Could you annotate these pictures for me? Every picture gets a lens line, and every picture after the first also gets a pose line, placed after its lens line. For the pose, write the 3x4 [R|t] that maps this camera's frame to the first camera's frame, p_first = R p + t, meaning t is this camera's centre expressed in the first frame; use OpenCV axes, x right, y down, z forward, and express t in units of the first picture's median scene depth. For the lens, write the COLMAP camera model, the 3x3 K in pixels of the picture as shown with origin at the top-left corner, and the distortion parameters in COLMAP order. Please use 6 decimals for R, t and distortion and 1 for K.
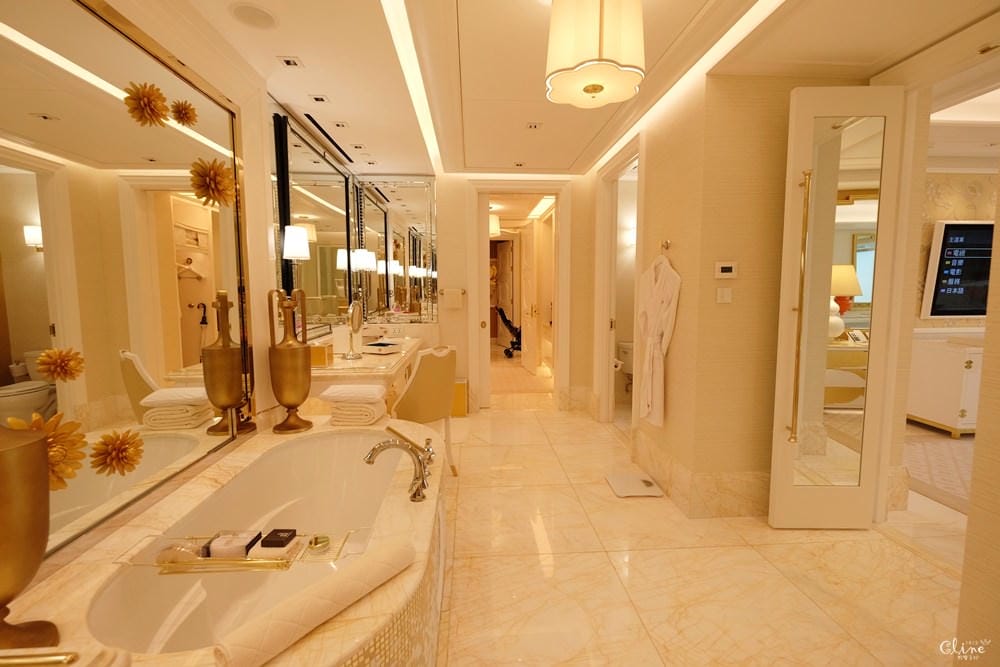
lens RADIAL K [[439.2, 0, 500.9], [0, 439.2, 326.4], [0, 0, 1]] dist [-0.002833, -0.000755]
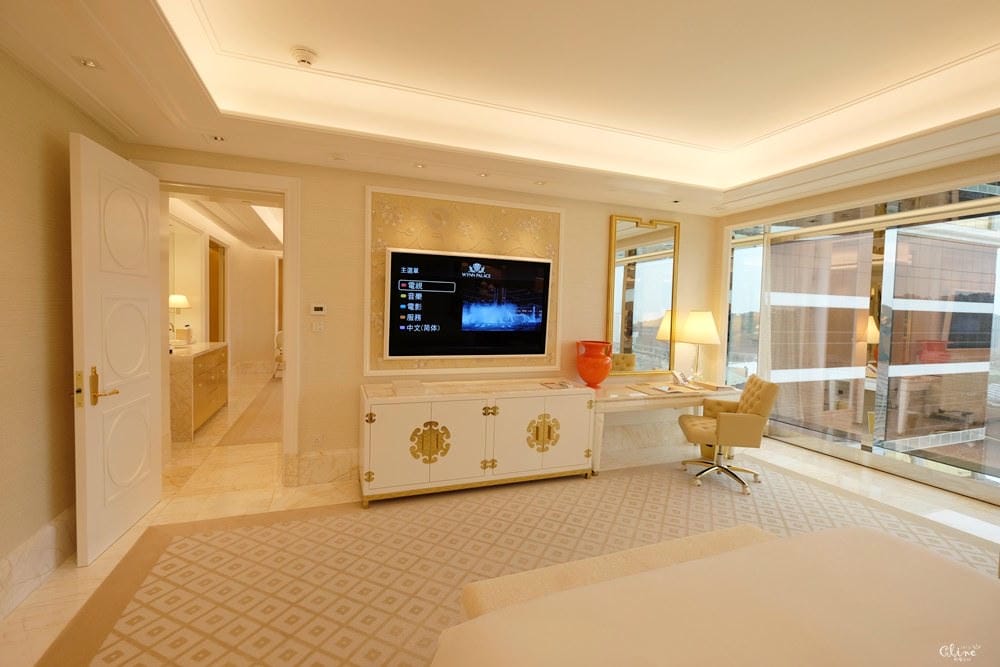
lens RADIAL K [[439.2, 0, 500.9], [0, 439.2, 326.4], [0, 0, 1]] dist [-0.002833, -0.000755]
pose [[0.955383, 0.023453, 0.294437, 0.945282], [-0.004550, 0.997893, -0.064722, -0.028111], [-0.295334, 0.060494, 0.953477, 0.104898]]
